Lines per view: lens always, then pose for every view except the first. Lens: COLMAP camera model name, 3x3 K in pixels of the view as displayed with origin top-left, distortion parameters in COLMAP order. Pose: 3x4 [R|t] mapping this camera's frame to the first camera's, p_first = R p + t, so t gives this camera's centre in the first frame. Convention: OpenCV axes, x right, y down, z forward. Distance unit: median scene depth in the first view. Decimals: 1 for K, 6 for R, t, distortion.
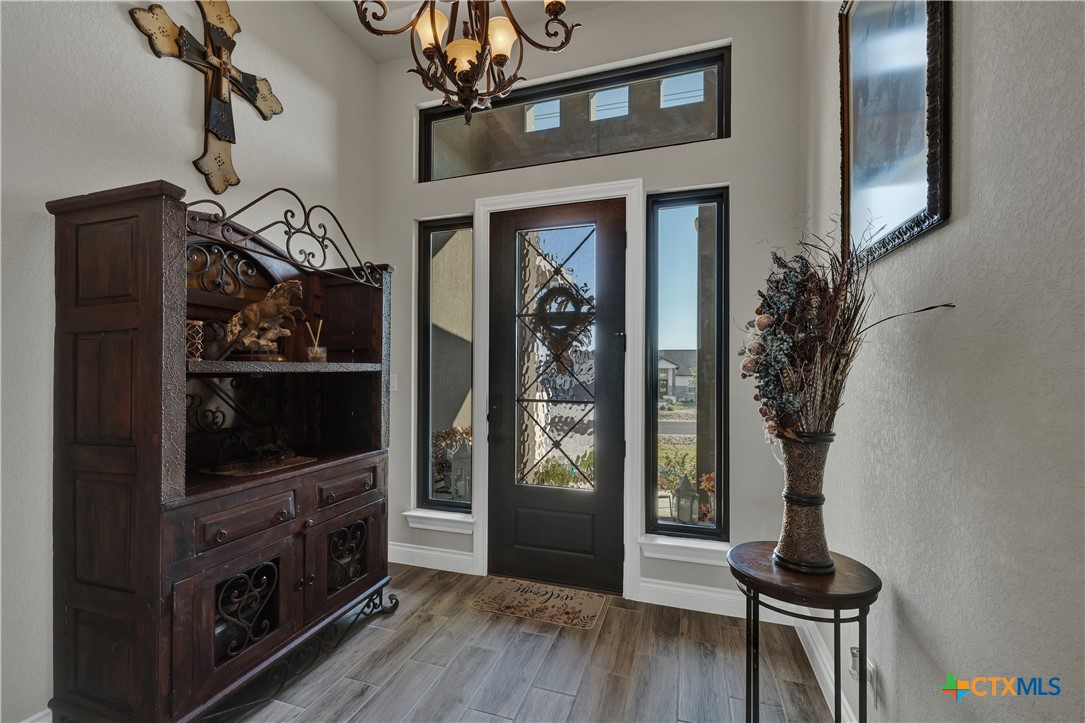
lens RADIAL K [[467.1, 0, 539.5], [0, 467.1, 366.6], [0, 0, 1]] dist [-0.002143, -0.000136]
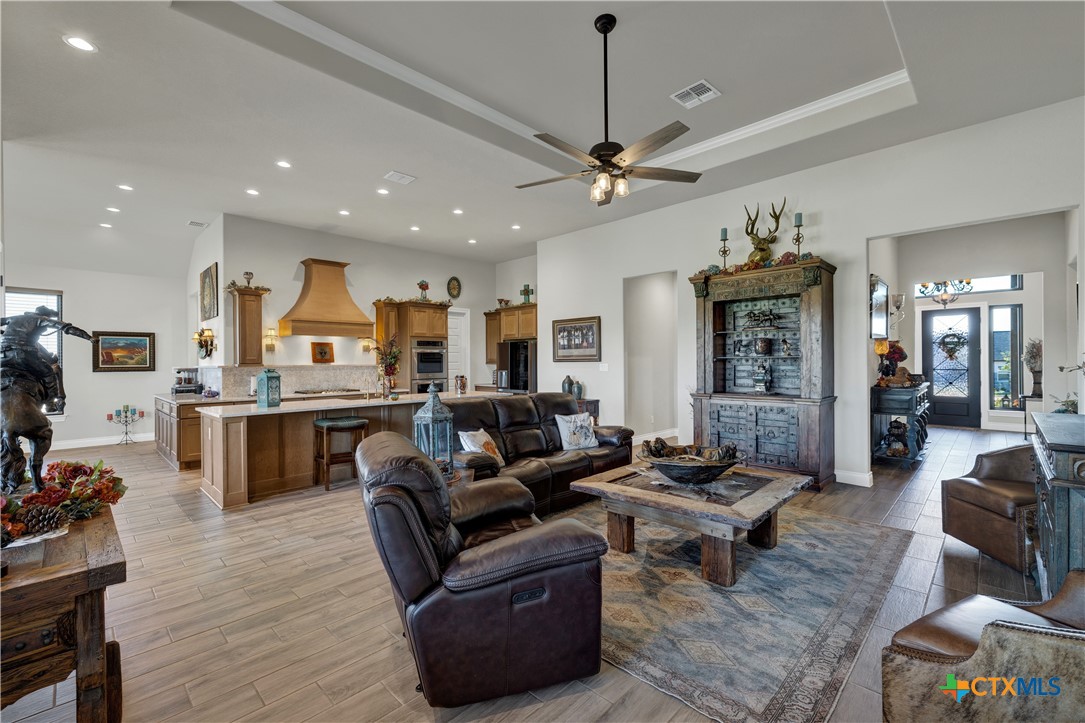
lens RADIAL K [[467.1, 0, 544.2], [0, 467.1, 358.9], [0, 0, 1]] dist [-0.002143, -0.000136]
pose [[0.901093, -0.006893, -0.433572, -1.130067], [0.009708, 0.999944, 0.004280, -0.042403], [0.433518, -0.008066, 0.901109, -3.194624]]
